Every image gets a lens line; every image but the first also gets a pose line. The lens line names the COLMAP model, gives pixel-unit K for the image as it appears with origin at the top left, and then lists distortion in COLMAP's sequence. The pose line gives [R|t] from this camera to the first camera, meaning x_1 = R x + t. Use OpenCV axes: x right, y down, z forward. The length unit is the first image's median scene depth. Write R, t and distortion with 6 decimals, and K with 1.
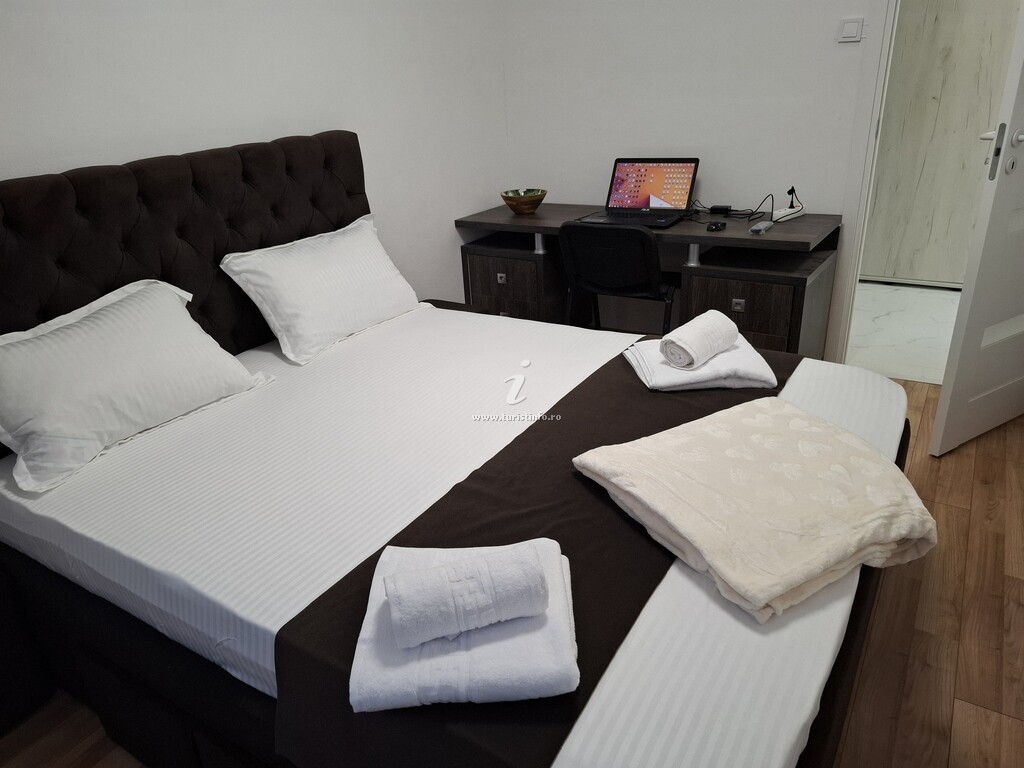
lens RADIAL K [[714.3, 0, 512.0], [0, 714.3, 384.0], [0, 0, 1]] dist [0.003078, 0.000373]
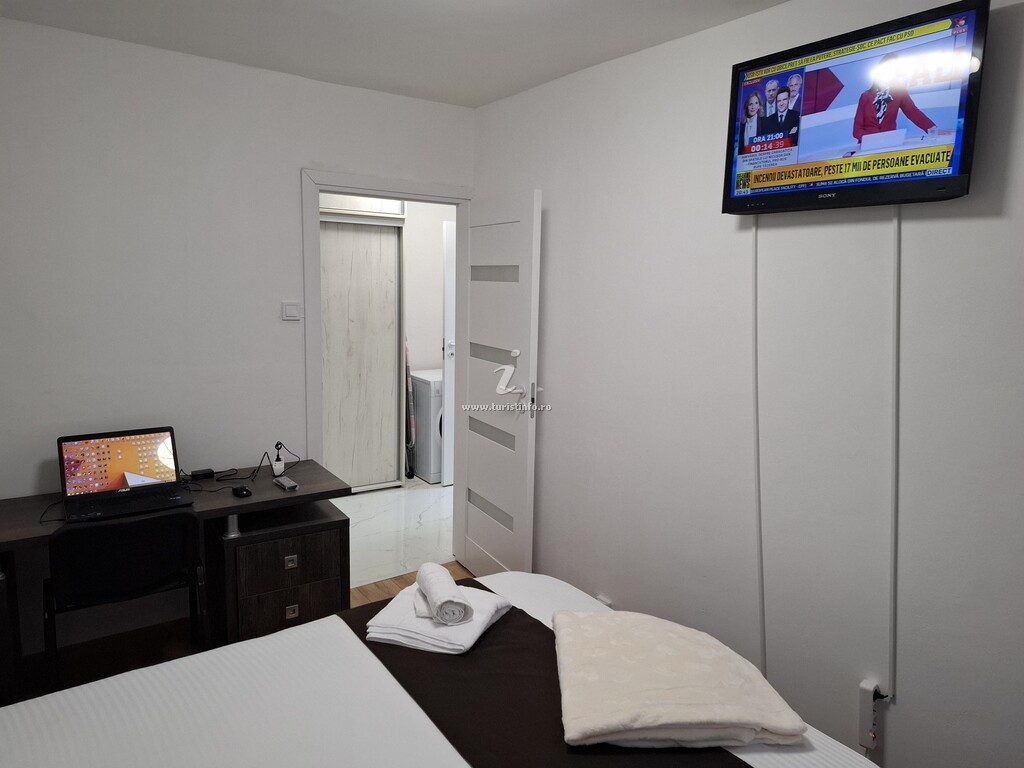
lens RADIAL K [[675.2, 0, 512.0], [0, 675.2, 384.0], [0, 0, 1]] dist [-0.000976, -0.000825]
pose [[0.393777, -0.055770, 0.917512, -0.363538], [0.333578, 0.938782, -0.086102, -0.140942], [-0.856542, 0.339967, 0.388275, 0.253294]]
